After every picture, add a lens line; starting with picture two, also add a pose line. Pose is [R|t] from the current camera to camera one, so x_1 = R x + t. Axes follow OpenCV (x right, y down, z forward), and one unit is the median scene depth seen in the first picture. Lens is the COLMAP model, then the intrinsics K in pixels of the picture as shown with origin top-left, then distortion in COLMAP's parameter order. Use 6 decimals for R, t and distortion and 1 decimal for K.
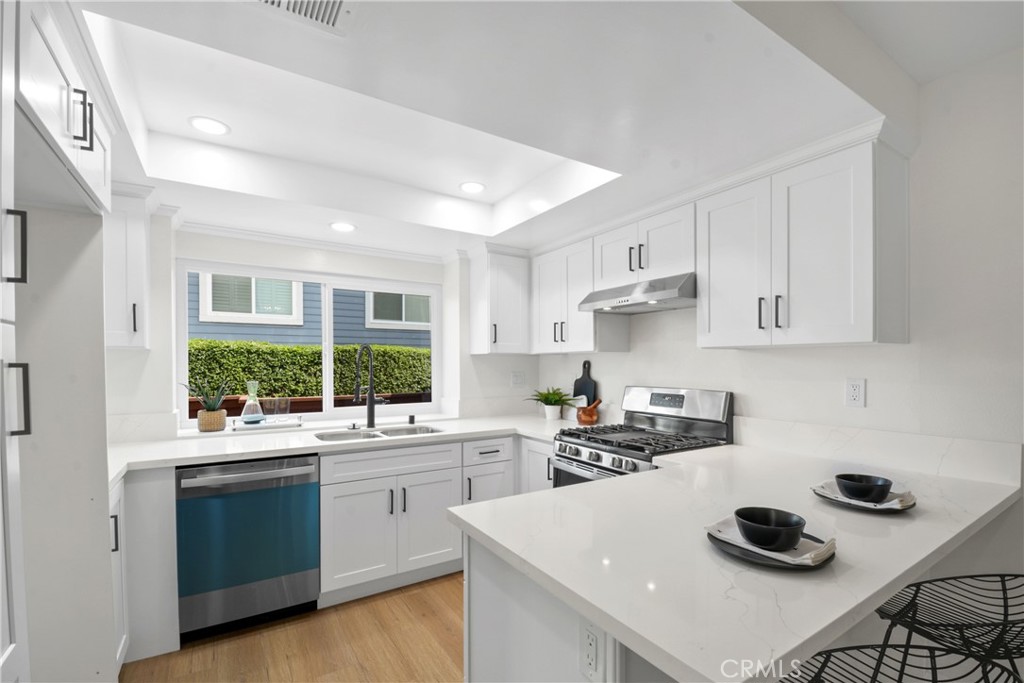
lens RADIAL K [[457.2, 0, 524.3], [0, 457.2, 371.2], [0, 0, 1]] dist [-0.012261, -0.002876]
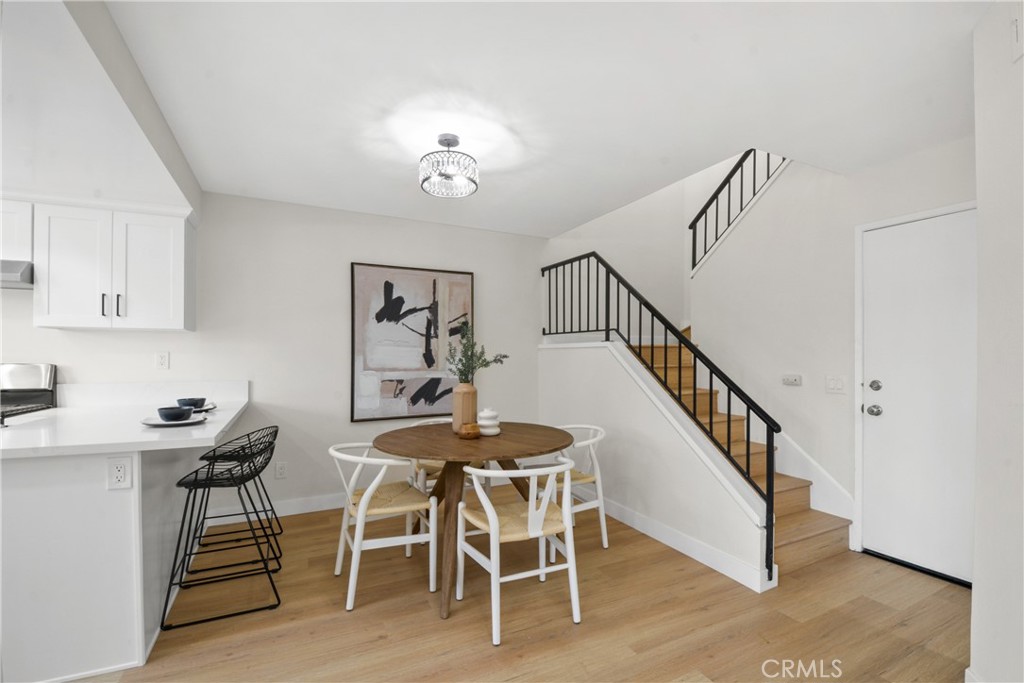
lens RADIAL K [[457.2, 0, 514.2], [0, 457.2, 351.7], [0, 0, 1]] dist [-0.012261, -0.002876]
pose [[0.123548, 0.009954, 0.992289, -0.642988], [0.012861, 0.999850, -0.011631, 0.045938], [-0.992255, 0.014199, 0.123401, -0.391622]]
